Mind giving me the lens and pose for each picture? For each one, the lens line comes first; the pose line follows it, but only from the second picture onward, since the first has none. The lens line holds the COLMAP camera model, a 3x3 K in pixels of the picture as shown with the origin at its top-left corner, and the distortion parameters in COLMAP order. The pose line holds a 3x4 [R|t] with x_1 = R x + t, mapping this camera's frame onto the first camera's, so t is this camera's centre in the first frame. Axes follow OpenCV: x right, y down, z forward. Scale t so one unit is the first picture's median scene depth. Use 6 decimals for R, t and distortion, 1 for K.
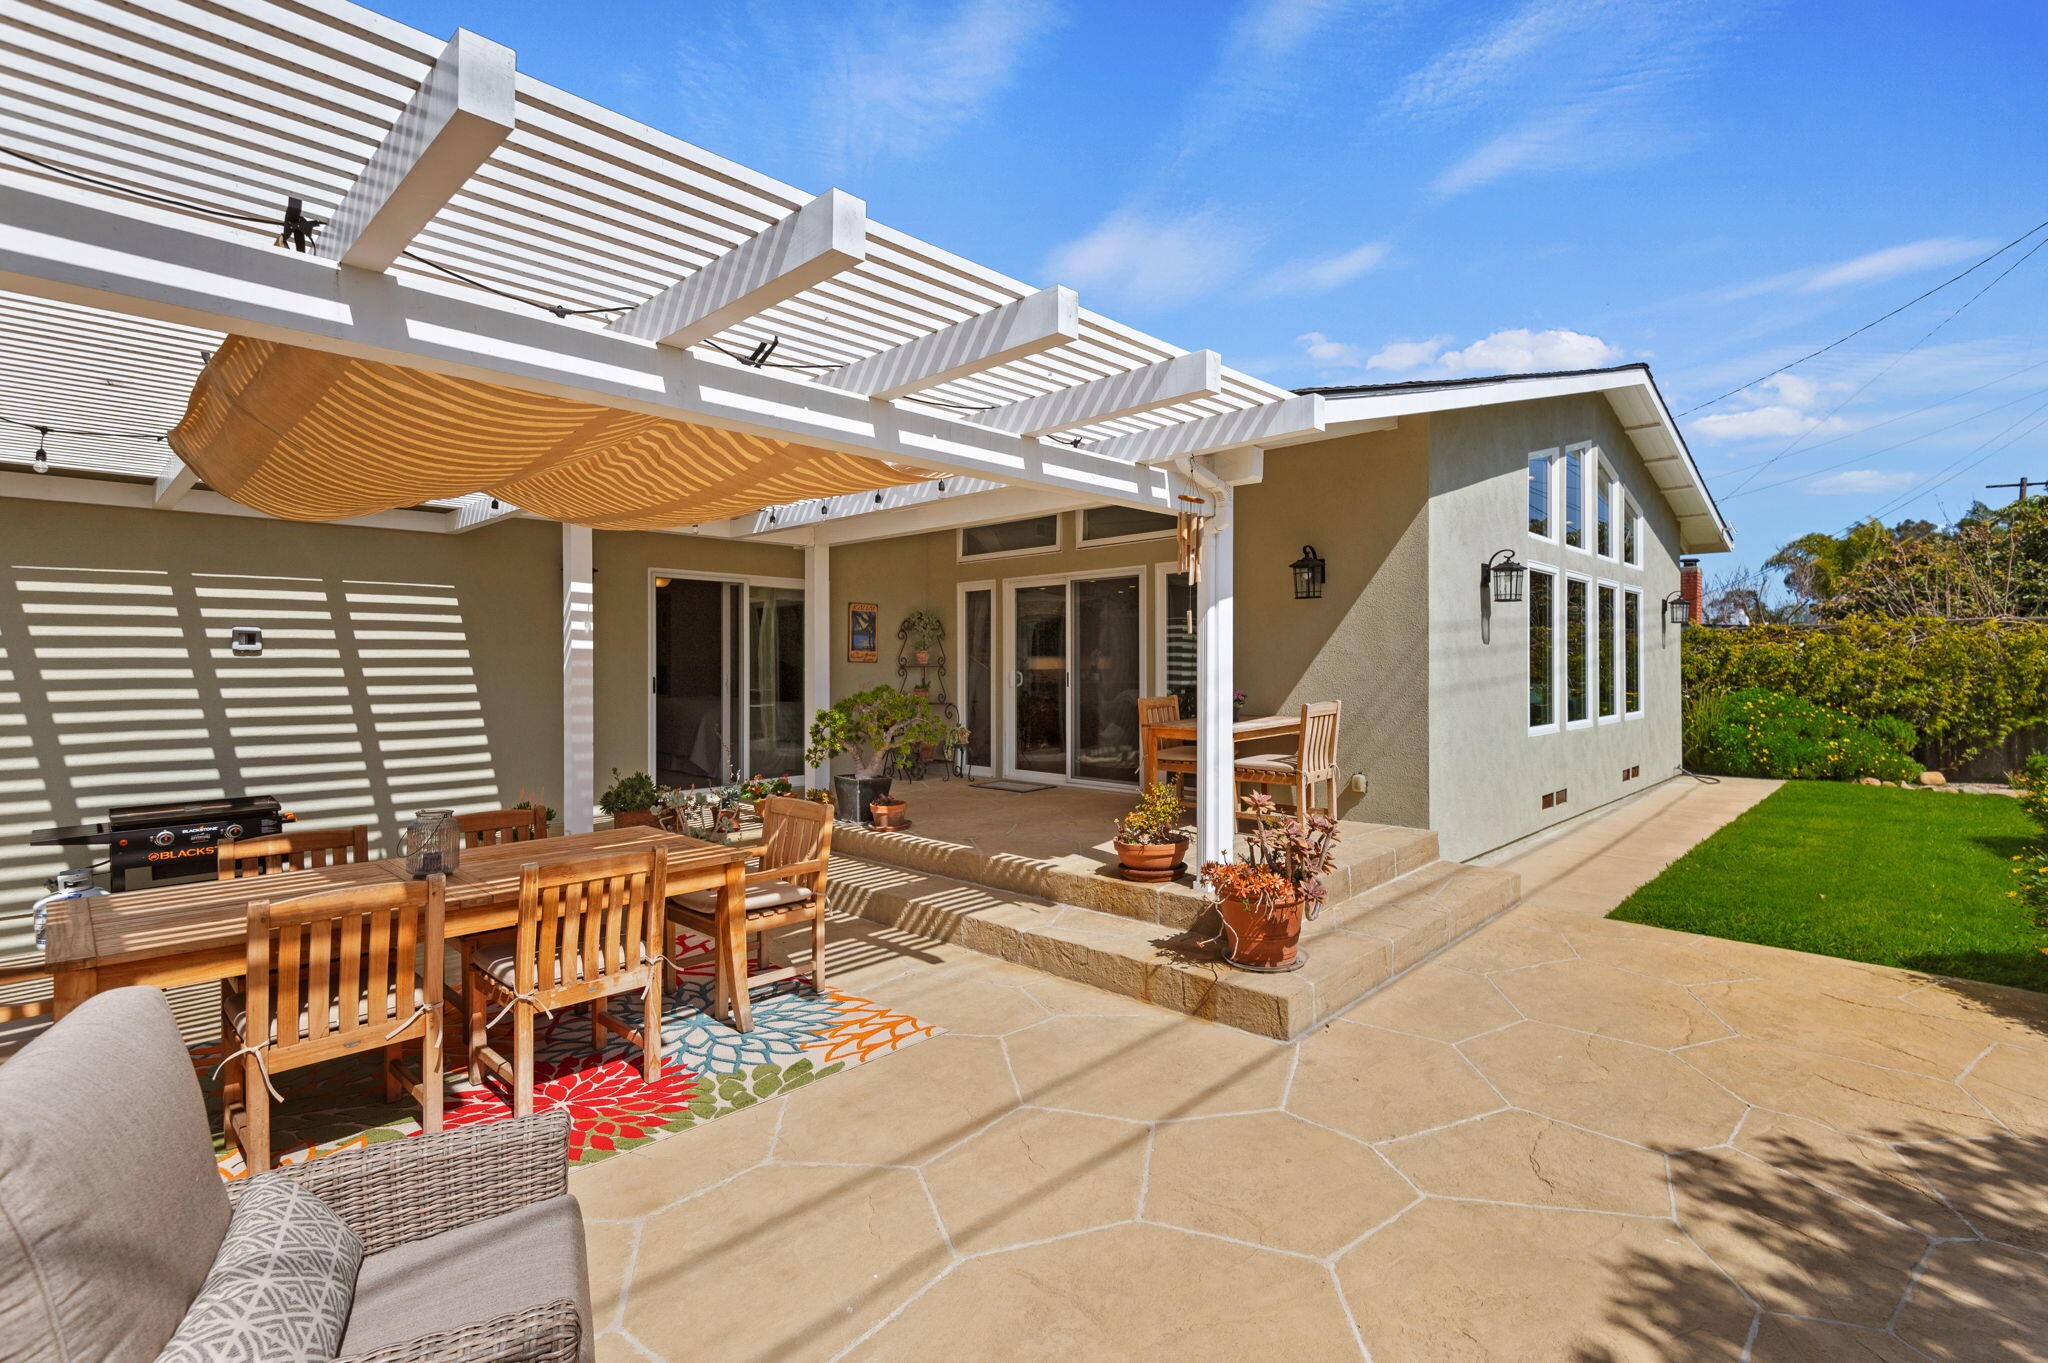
lens RADIAL K [[935.0, 0, 1024.8], [0, 935.0, 665.1], [0, 0, 1]] dist [-0.001887, -0.000321]
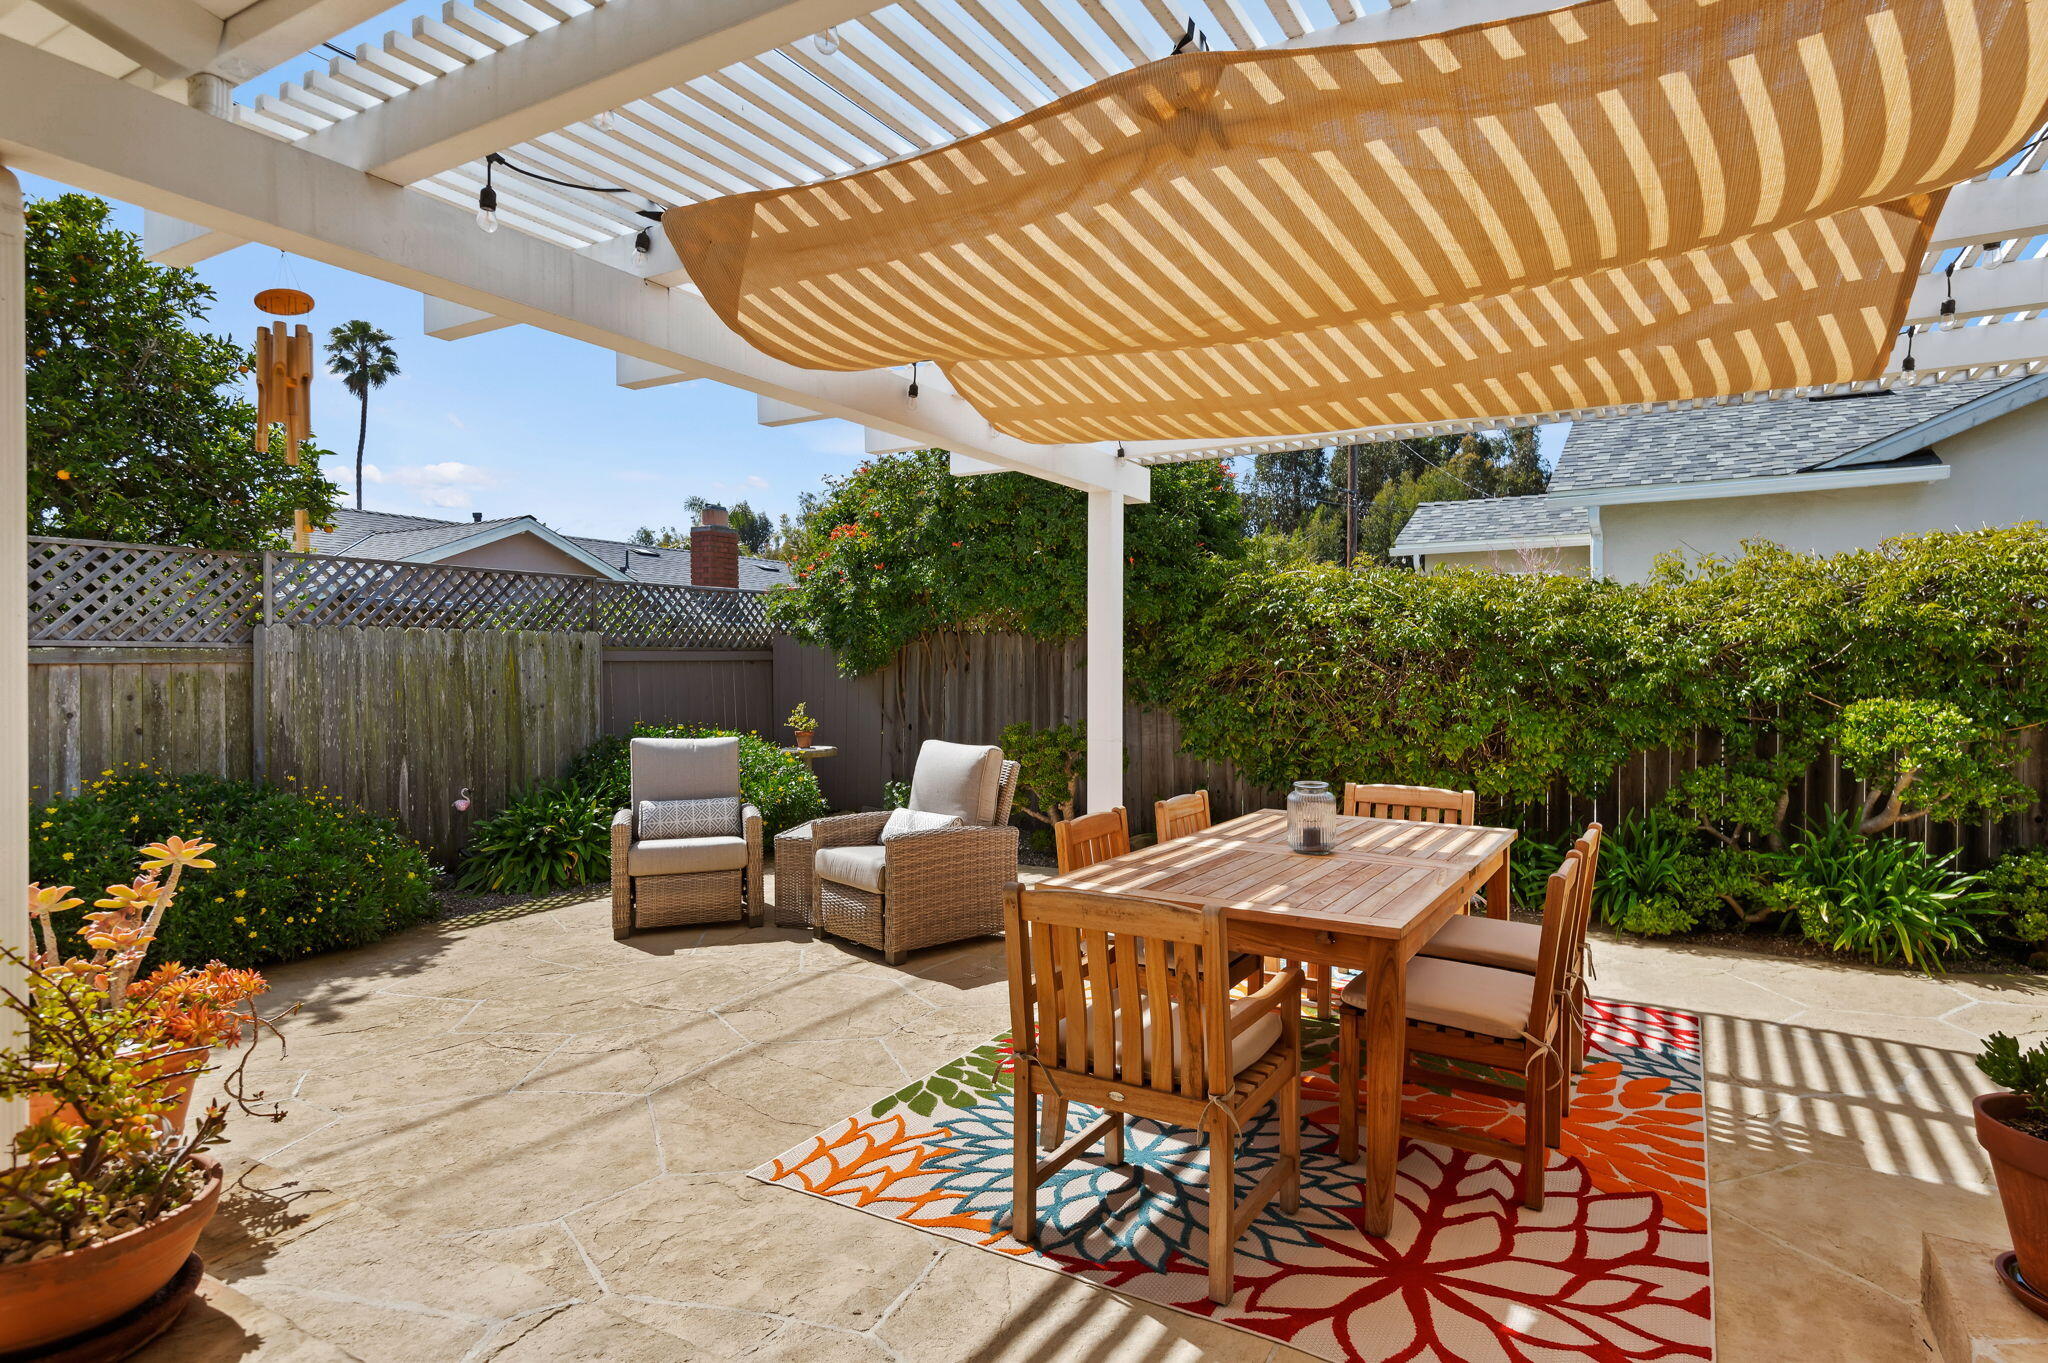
lens RADIAL K [[1142.7, 0, 1020.7], [0, 1142.7, 680.0], [0, 0, 1]] dist [0.014307, 0.001552]
pose [[-0.972628, 0.002706, -0.232352, -0.081619], [-0.001250, 0.999857, 0.016880, 0.033764], [0.232364, 0.016708, -0.972485, 1.805610]]
